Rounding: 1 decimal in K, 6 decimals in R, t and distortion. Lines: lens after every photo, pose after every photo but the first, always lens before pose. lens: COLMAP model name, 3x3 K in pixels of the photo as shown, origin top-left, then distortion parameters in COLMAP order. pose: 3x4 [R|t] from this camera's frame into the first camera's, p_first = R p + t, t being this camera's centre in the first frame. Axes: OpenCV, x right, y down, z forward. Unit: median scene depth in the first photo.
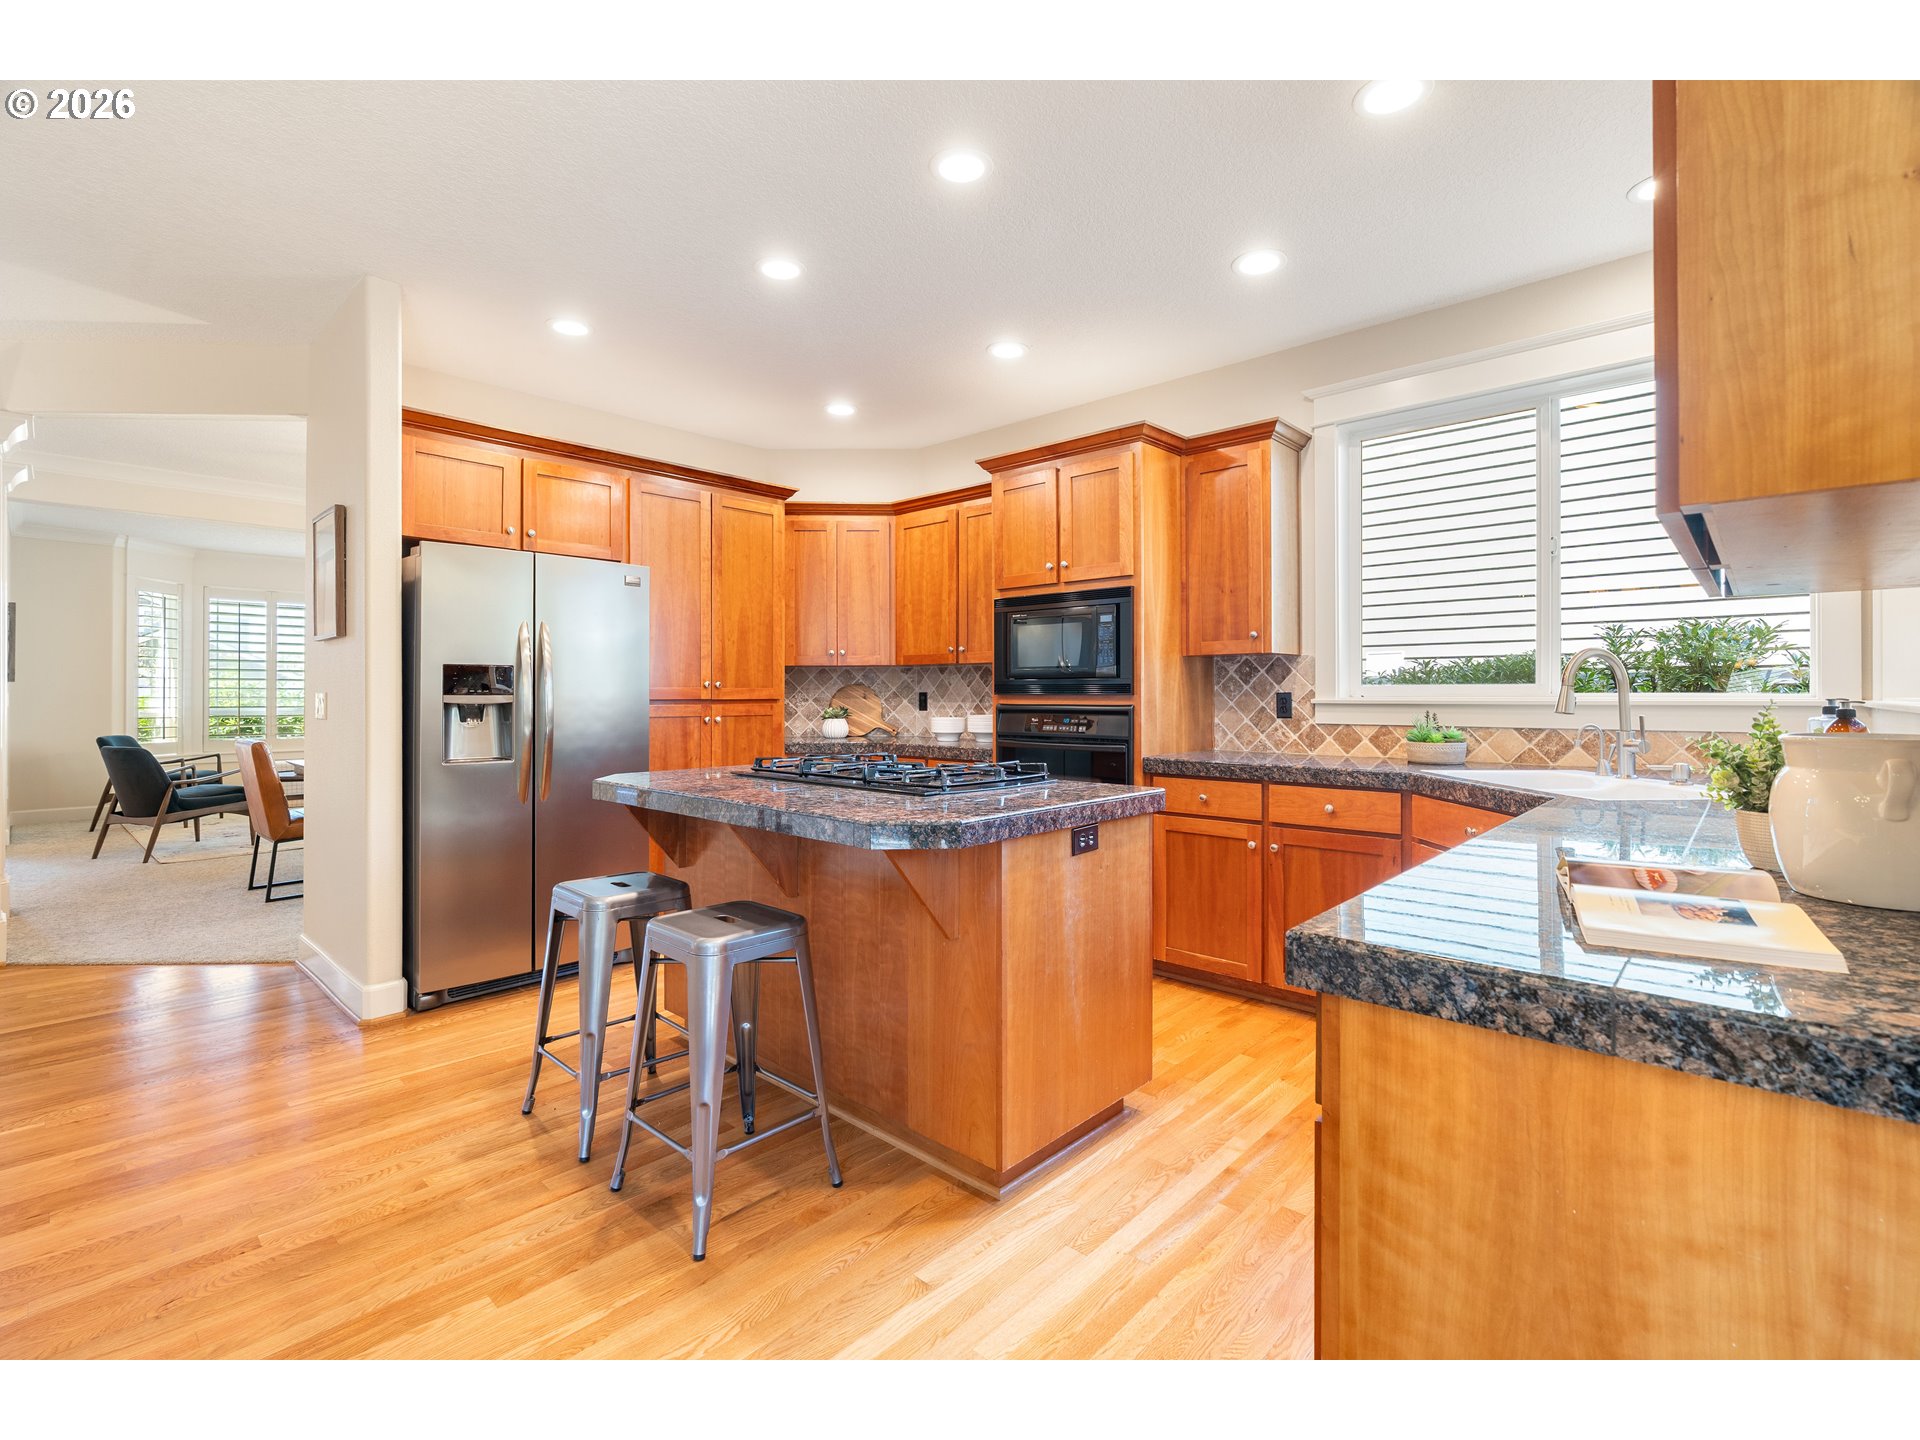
lens RADIAL K [[873.9, 0, 967.7], [0, 873.9, 705.7], [0, 0, 1]] dist [-0.000215, 0.000222]
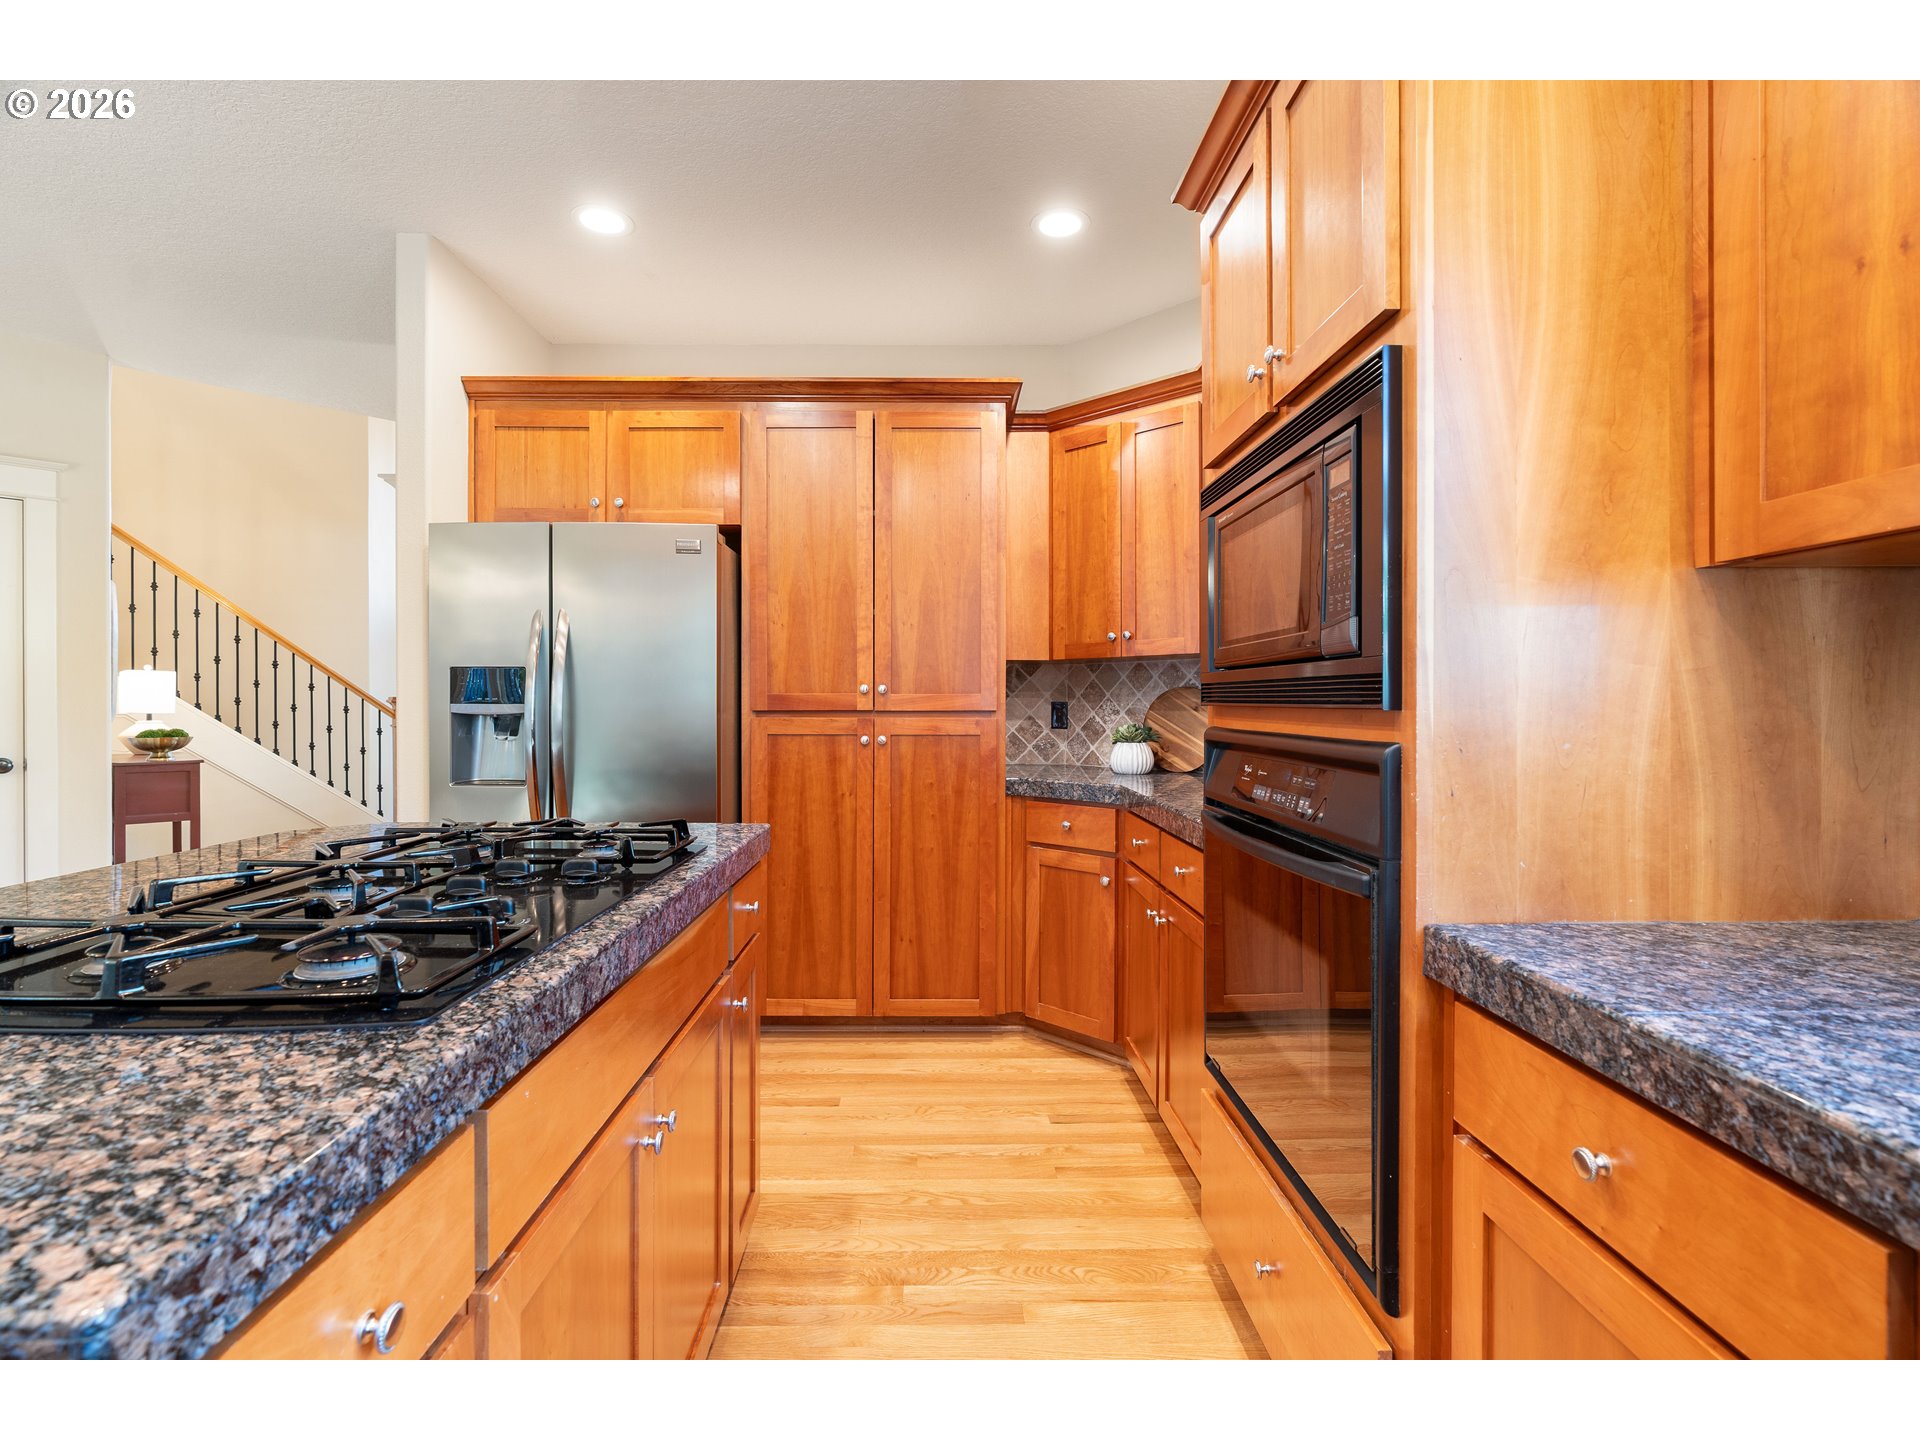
lens RADIAL K [[873.9, 0, 952.8], [0, 873.9, 709.7], [0, 0, 1]] dist [-0.000215, 0.000222]
pose [[0.692439, 0.007164, -0.721441, 0.255093], [-0.009565, 0.999954, 0.000750, -0.009286], [0.721413, 0.006381, 0.692476, 0.580991]]
